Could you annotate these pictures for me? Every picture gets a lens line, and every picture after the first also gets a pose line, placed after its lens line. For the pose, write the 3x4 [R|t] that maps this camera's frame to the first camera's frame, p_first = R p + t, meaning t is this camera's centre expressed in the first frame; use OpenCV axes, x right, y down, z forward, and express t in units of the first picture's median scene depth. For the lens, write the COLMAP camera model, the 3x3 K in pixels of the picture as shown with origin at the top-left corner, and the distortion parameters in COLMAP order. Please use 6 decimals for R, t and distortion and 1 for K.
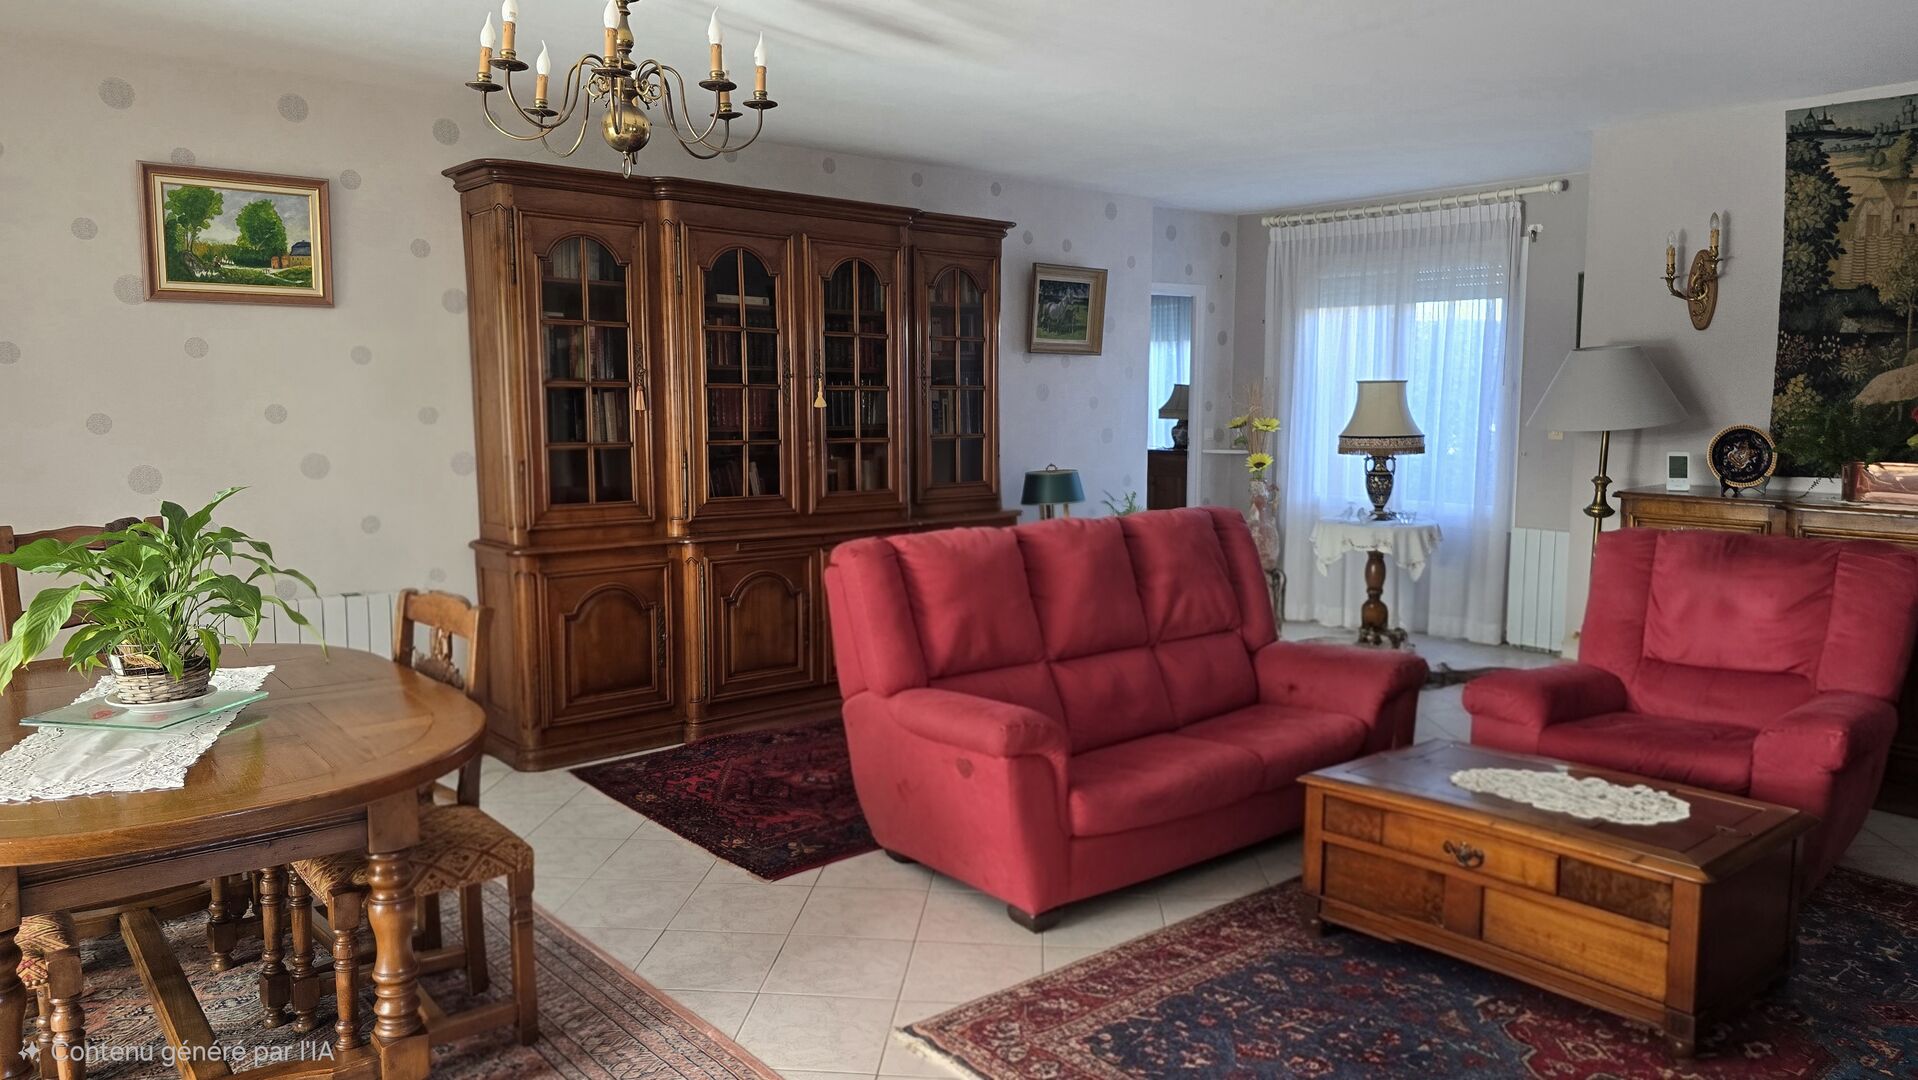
lens RADIAL K [[1322.8, 0, 959.0], [0, 1322.8, 540.0], [0, 0, 1]] dist [-0.001591, -0.000464]
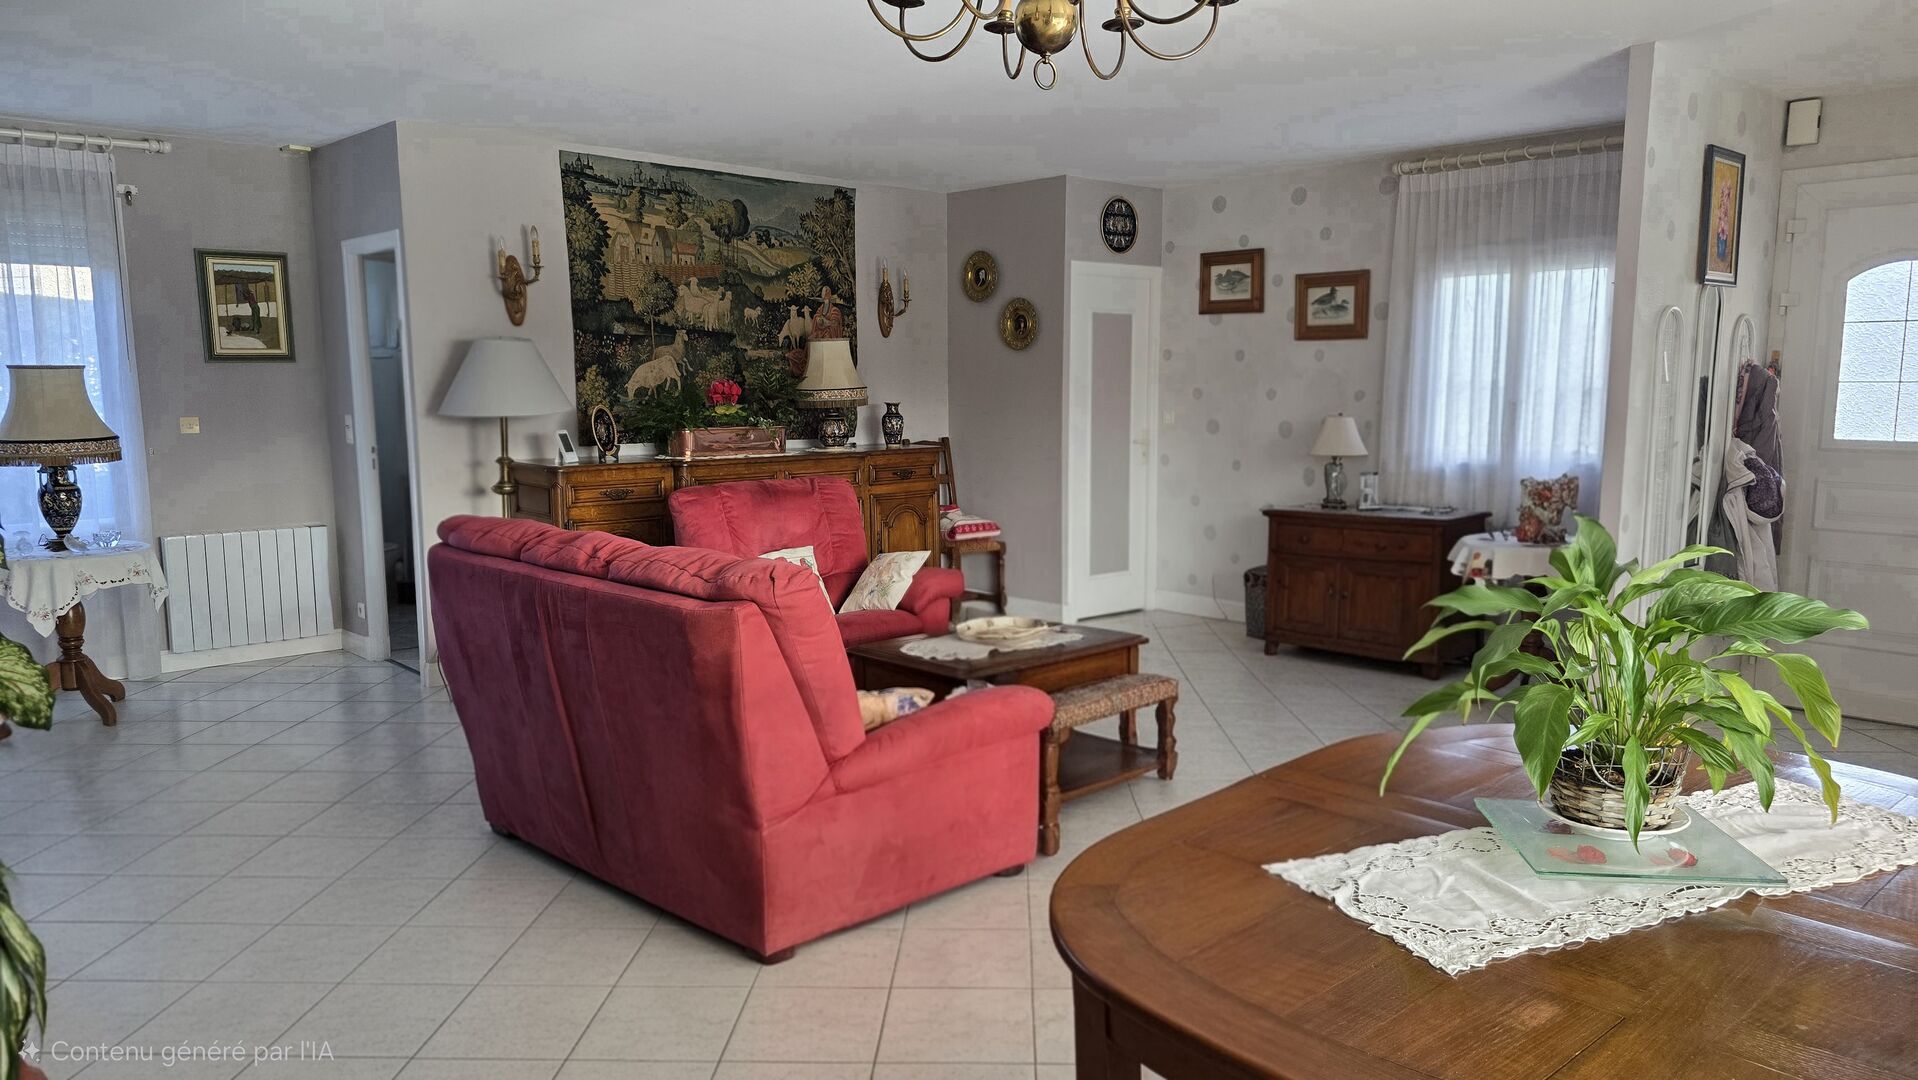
lens RADIAL K [[1322.8, 0, 959.0], [0, 1322.8, 540.0], [0, 0, 1]] dist [-0.001591, -0.000464]
pose [[-0.077095, -0.127881, 0.988788, -0.677376], [0.111690, 0.984390, 0.136021, -0.095310], [-0.990748, 0.120924, -0.061609, 0.765075]]
